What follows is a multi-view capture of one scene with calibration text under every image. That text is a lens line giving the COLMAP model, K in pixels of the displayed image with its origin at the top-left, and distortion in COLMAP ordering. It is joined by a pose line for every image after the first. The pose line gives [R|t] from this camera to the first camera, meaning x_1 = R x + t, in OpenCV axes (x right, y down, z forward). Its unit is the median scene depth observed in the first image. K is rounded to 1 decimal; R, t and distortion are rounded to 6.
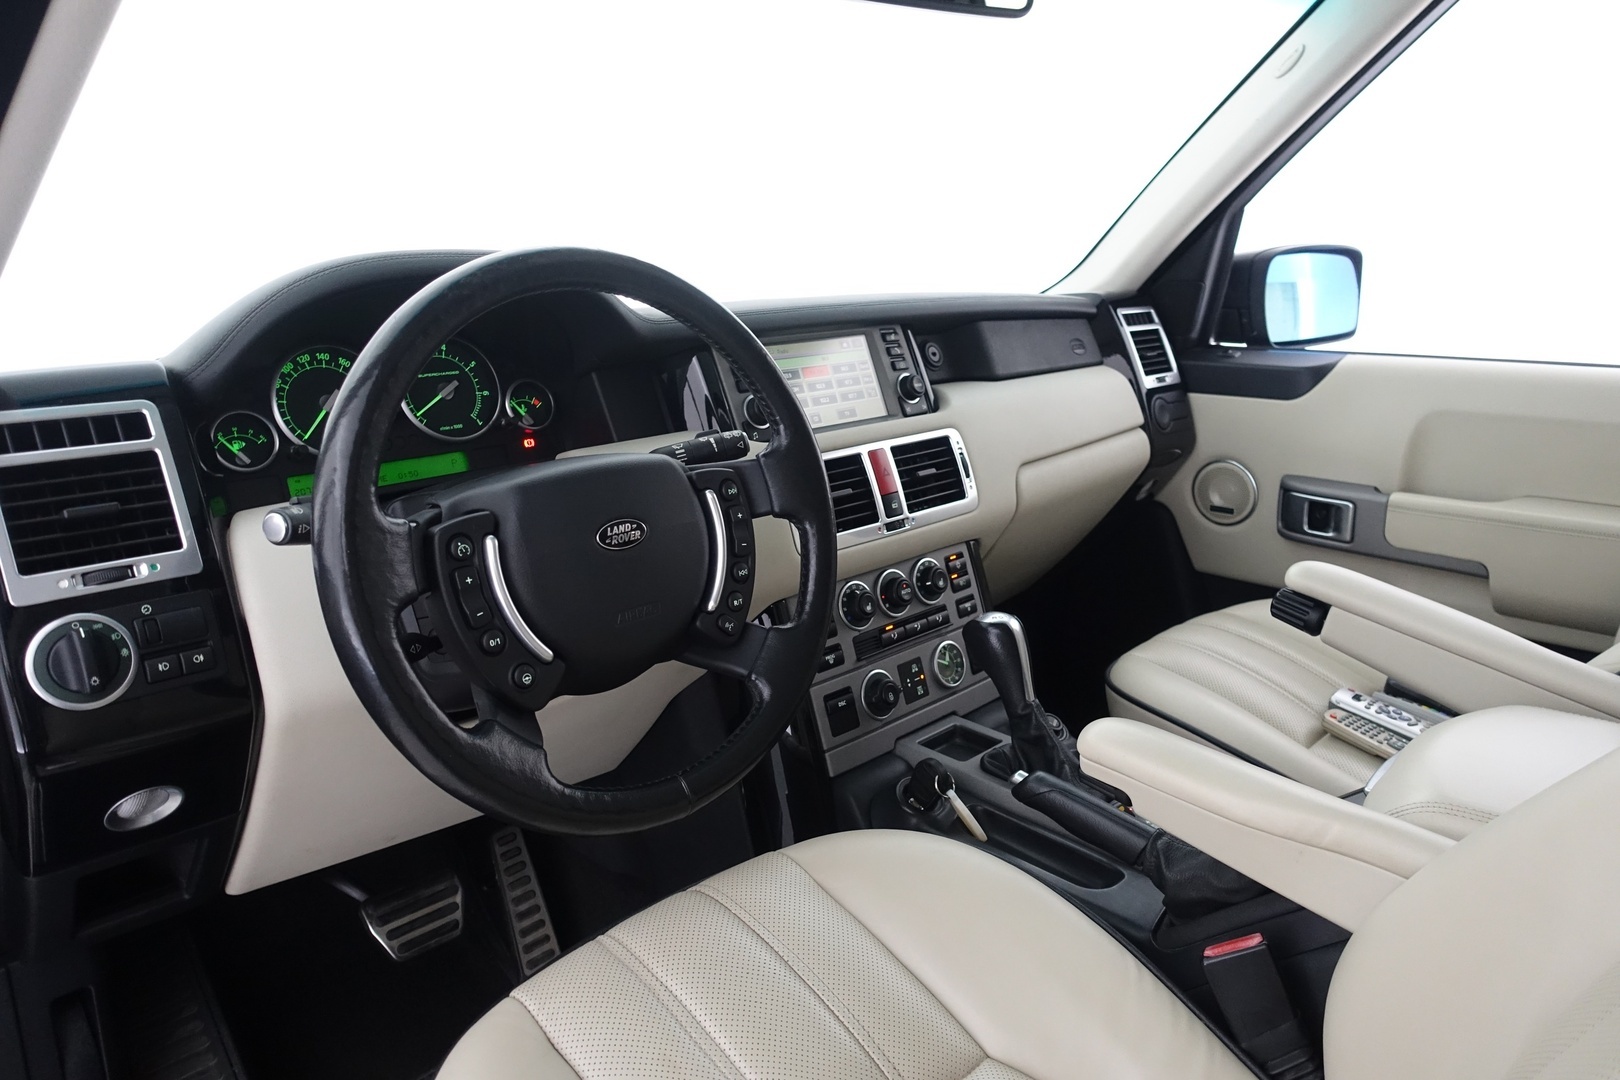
lens RADIAL K [[1101.6, 0, 805.6], [0, 1101.6, 543.6], [0, 0, 1]] dist [-0.004842, -0.001561]
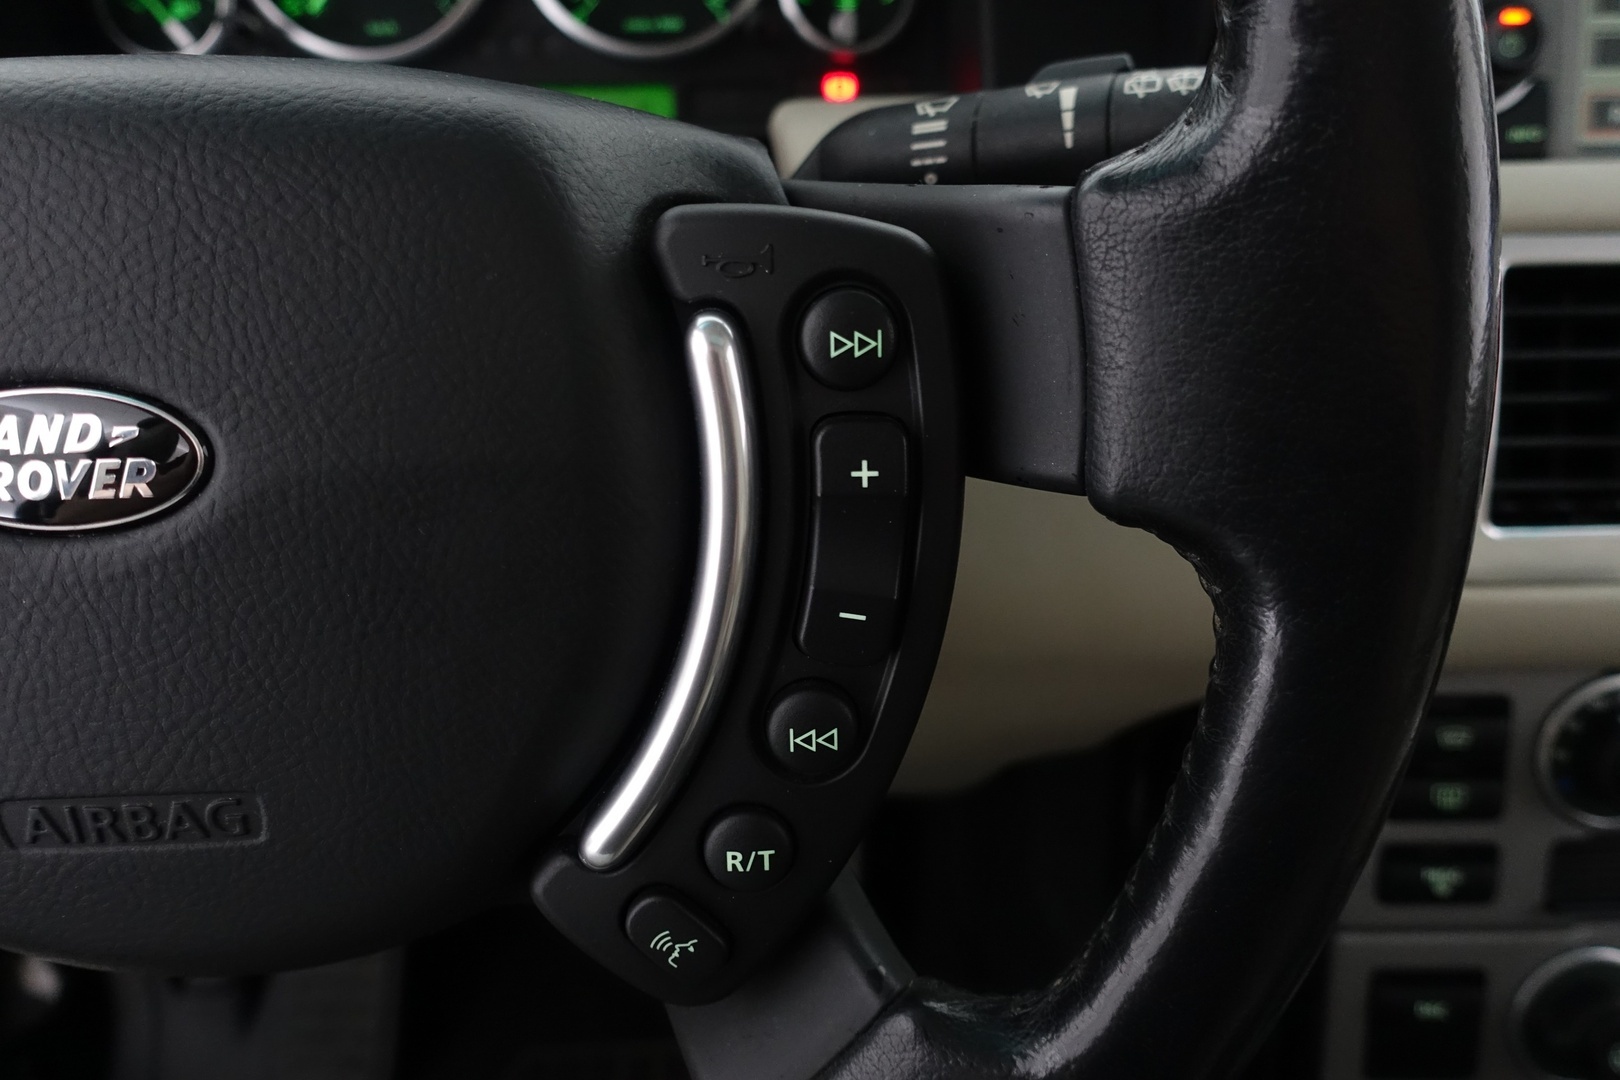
lens RADIAL K [[1101.6, 0, 805.6], [0, 1101.6, 543.6], [0, 0, 1]] dist [-0.004842, -0.001561]
pose [[0.740480, 0.334409, -0.582975, 0.041346], [-0.178123, 0.934051, 0.309548, -0.058376], [0.648044, -0.125373, 0.751212, 0.676097]]
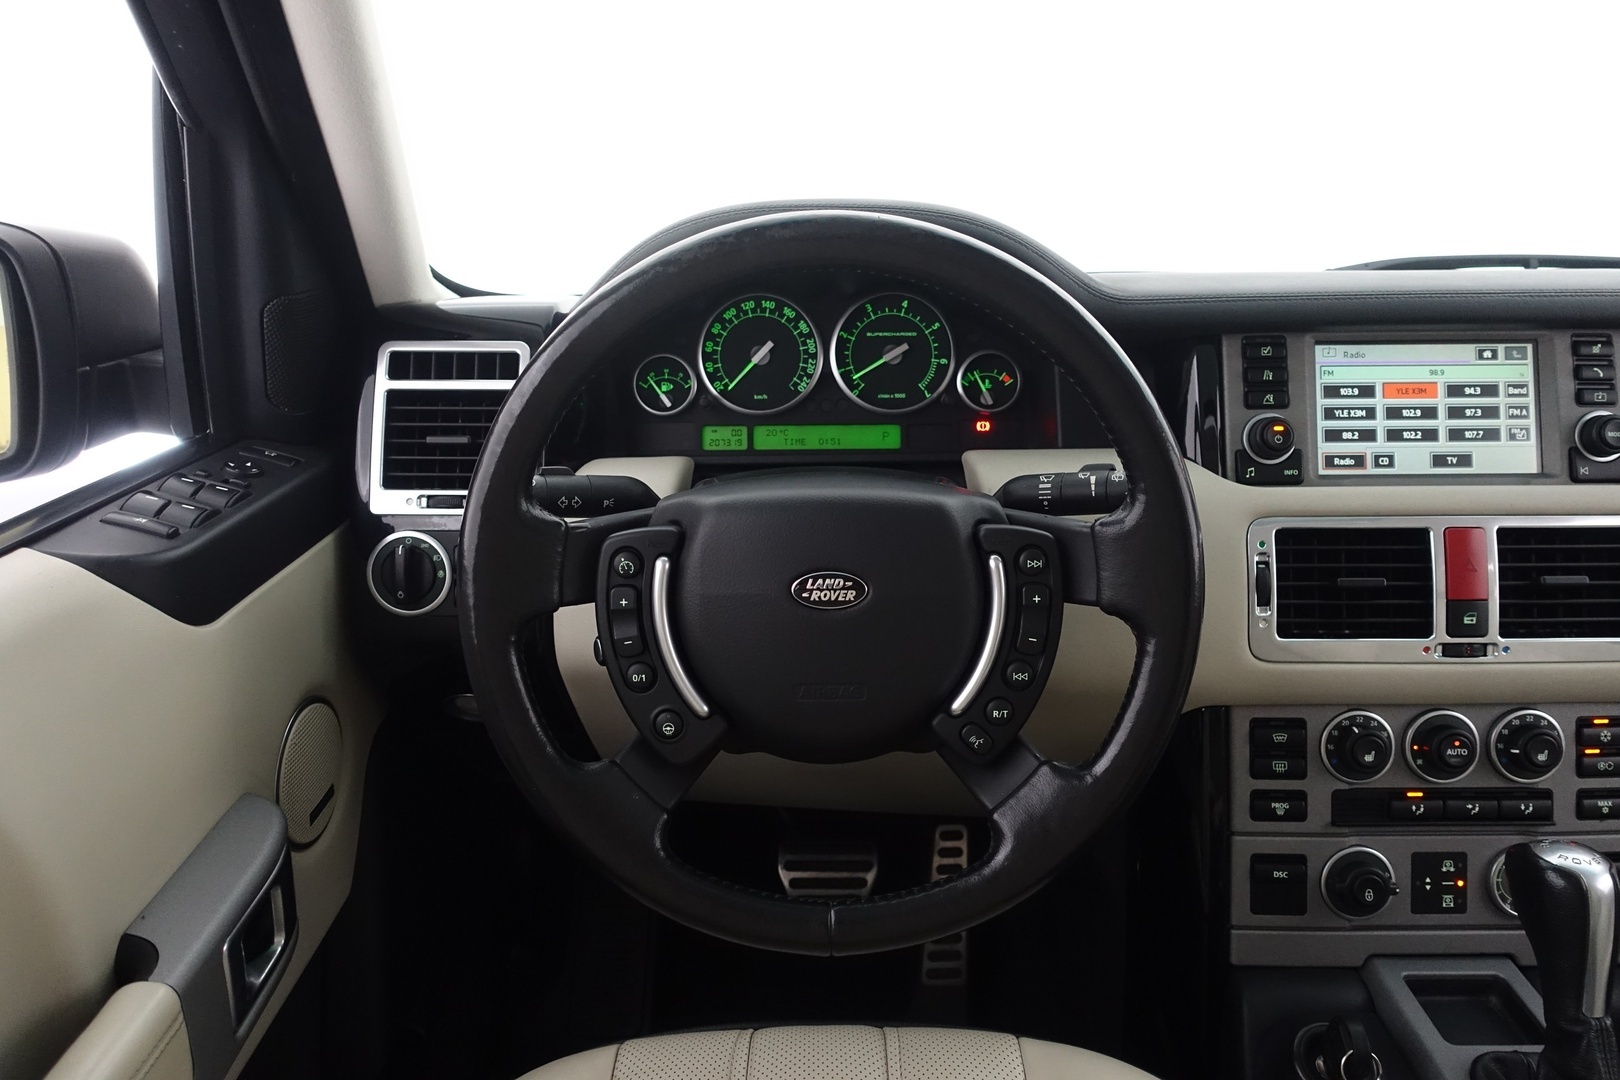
lens RADIAL K [[1101.6, 0, 805.6], [0, 1101.6, 543.6], [0, 0, 1]] dist [-0.004842, -0.001561]
pose [[0.708971, 0.247287, -0.660461, 0.238295], [-0.187570, 0.968896, 0.161424, -0.118198], [0.679836, 0.009437, 0.733303, 0.299354]]
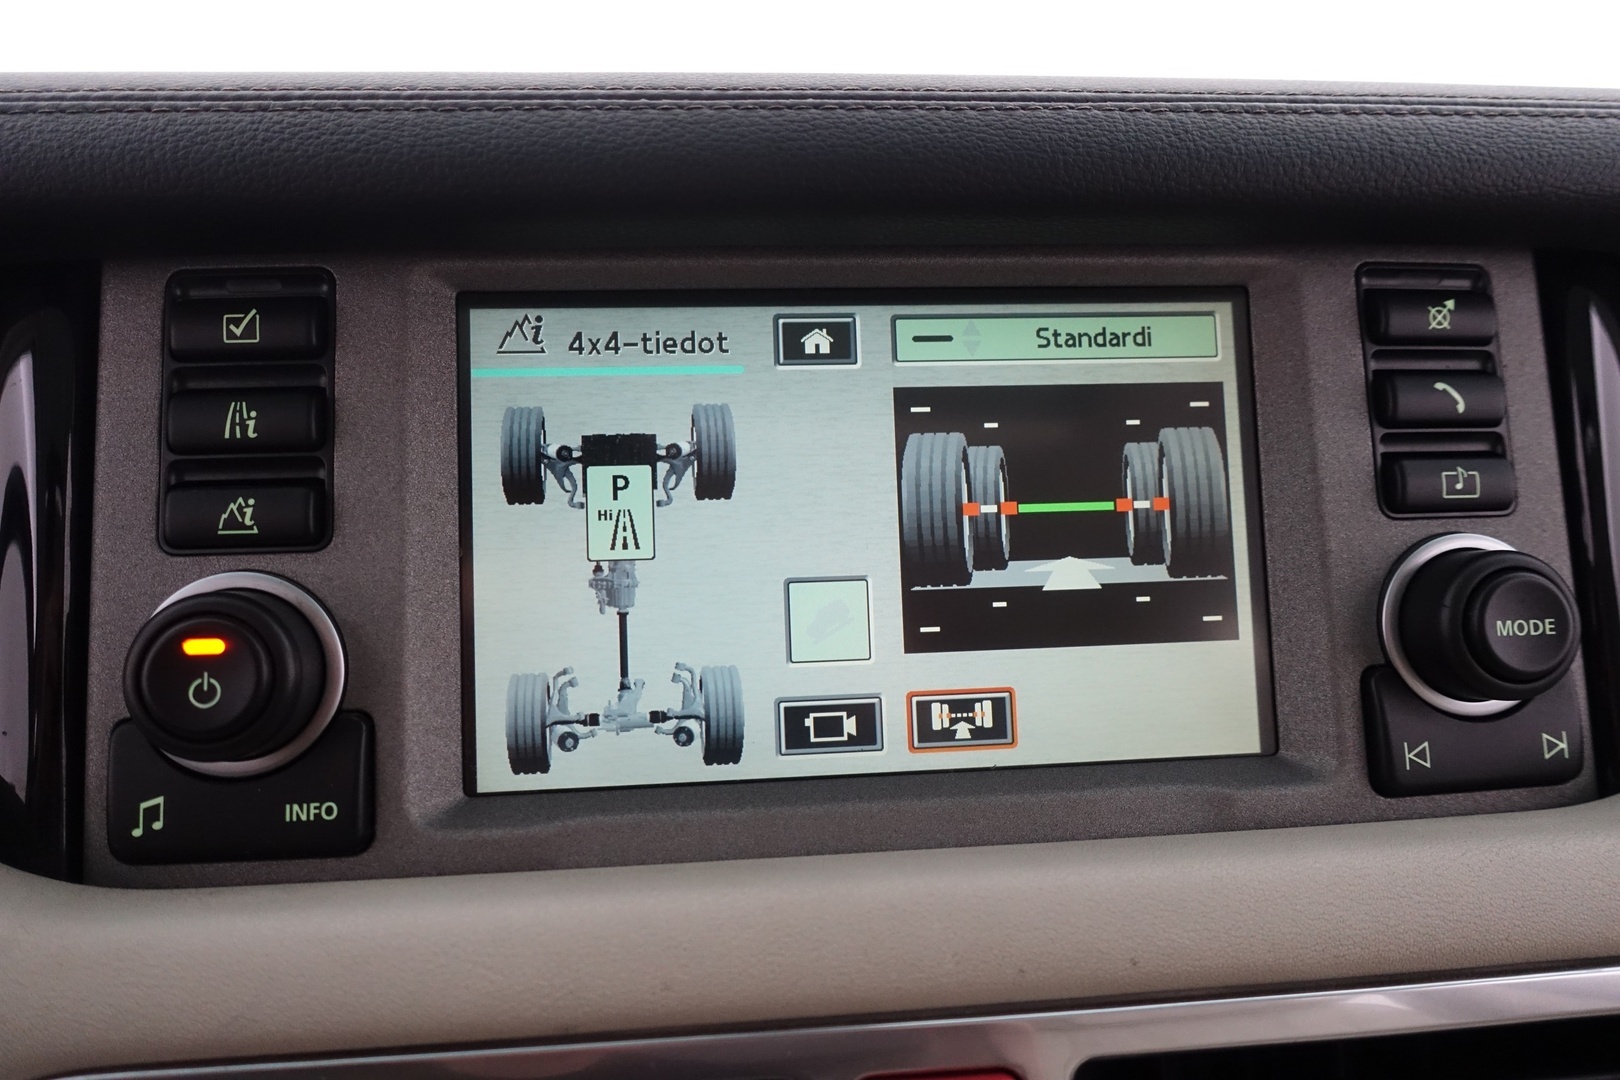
lens RADIAL K [[1107.2, 0, 810.0], [0, 1107.2, 540.0], [0, 0, 1]] dist [0.023008, -0.000017]
pose [[0.785264, 0.210790, -0.582175, 0.134252], [-0.178561, 0.977413, 0.113045, -0.185899], [0.592854, 0.015184, 0.805167, 0.955556]]
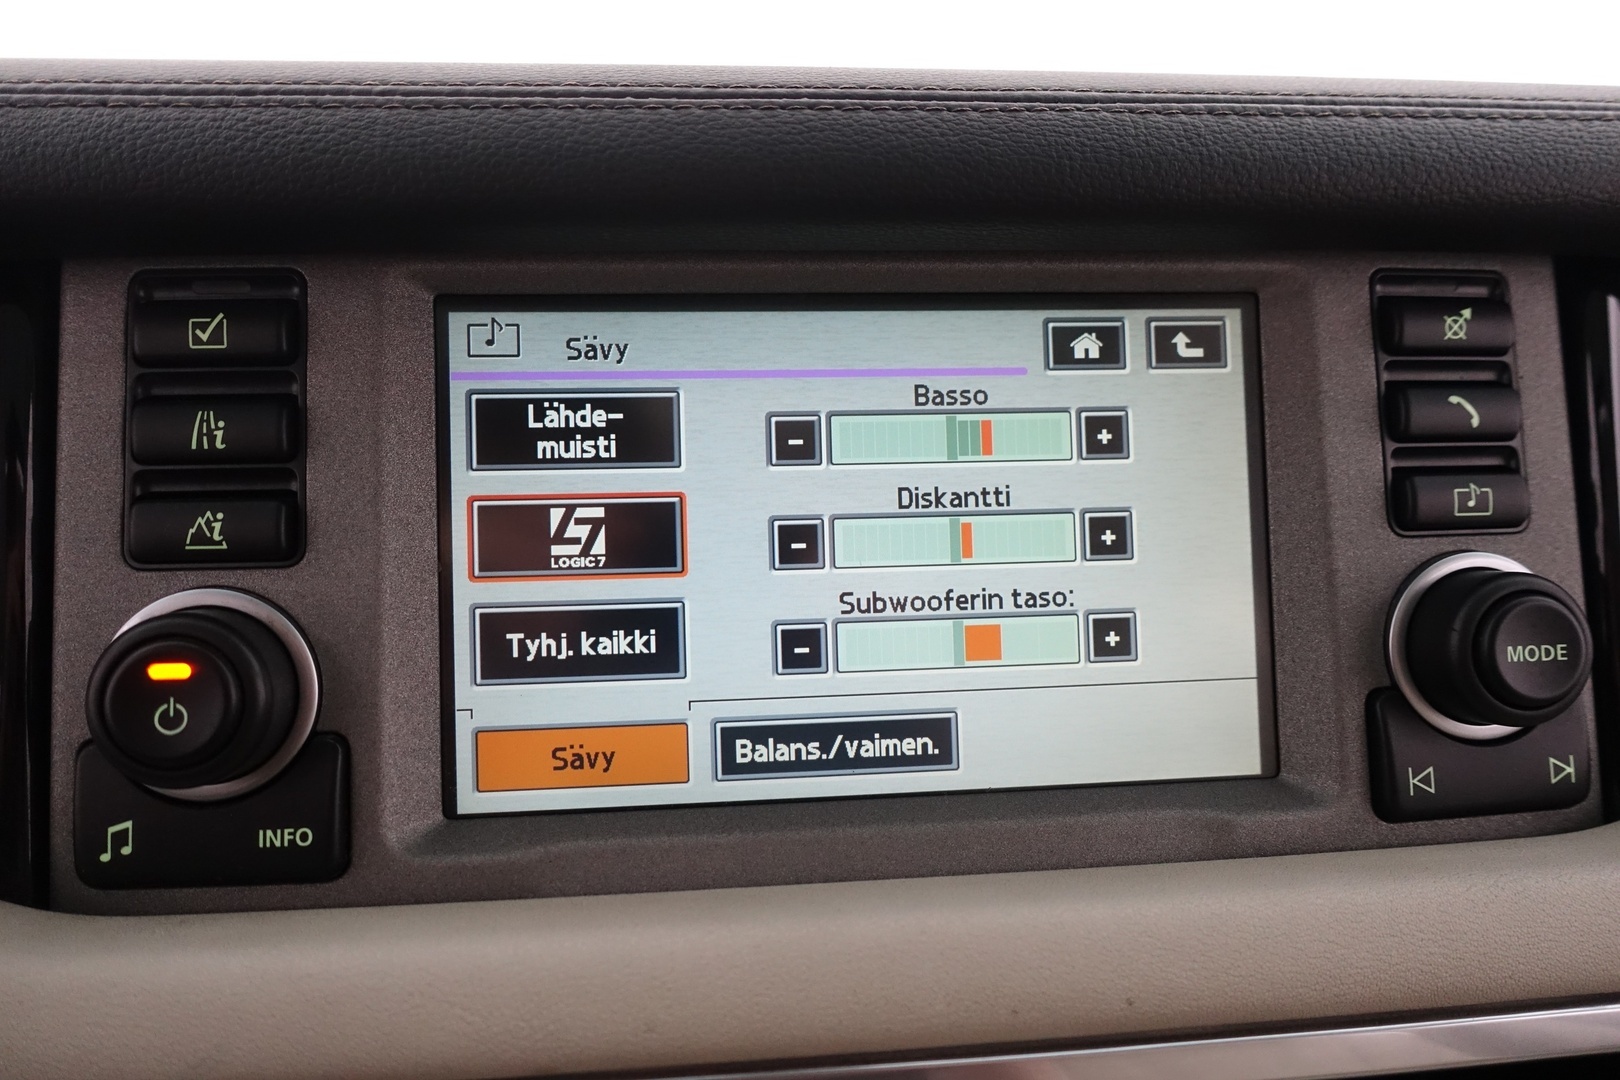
lens RADIAL K [[1106.2, 0, 811.4], [0, 1106.2, 542.7], [0, 0, 1]] dist [0.024500, -0.001872]
pose [[0.786686, 0.236461, -0.570273, 0.128801], [-0.186570, 0.971608, 0.145501, -0.194109], [0.588486, -0.008068, 0.808467, 0.961377]]
